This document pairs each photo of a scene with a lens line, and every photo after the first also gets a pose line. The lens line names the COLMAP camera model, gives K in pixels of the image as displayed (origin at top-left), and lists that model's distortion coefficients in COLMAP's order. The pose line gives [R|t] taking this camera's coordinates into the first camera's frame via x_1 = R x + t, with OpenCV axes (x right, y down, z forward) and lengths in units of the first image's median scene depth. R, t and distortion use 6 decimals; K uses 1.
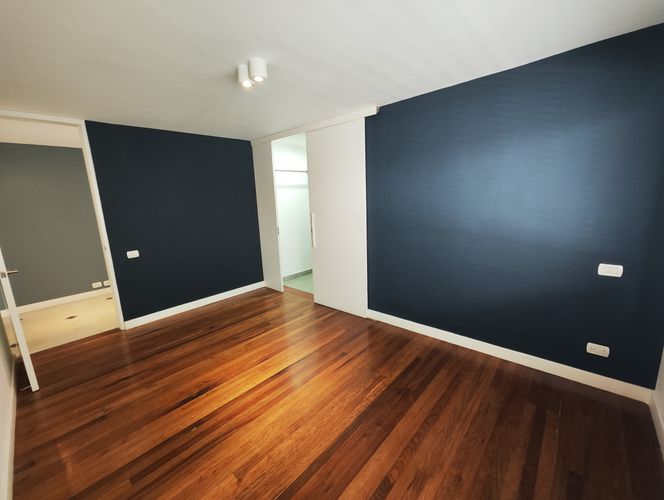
lens RADIAL K [[276.4, 0, 331.0], [0, 276.4, 252.4], [0, 0, 1]] dist [-0.003171, 0.003659]
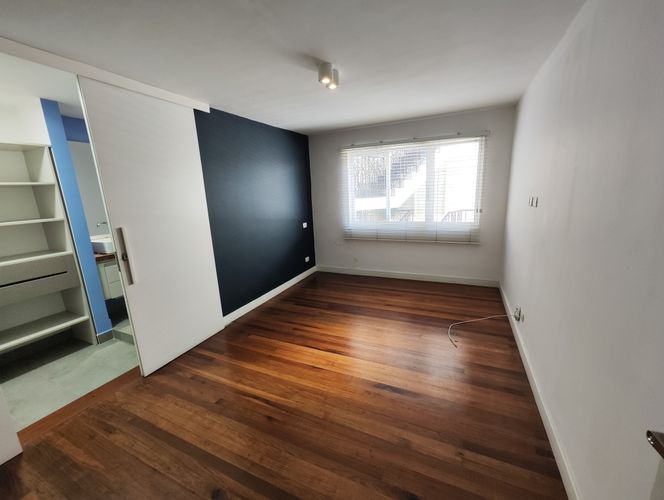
lens RADIAL K [[276.4, 0, 331.5], [0, 276.4, 249.9], [0, 0, 1]] dist [-0.003171, 0.003659]
pose [[-0.284909, -0.149706, 0.946792, -0.978408], [0.249719, 0.942030, 0.224099, -0.151010], [-0.925455, 0.300280, -0.231008, 0.974071]]
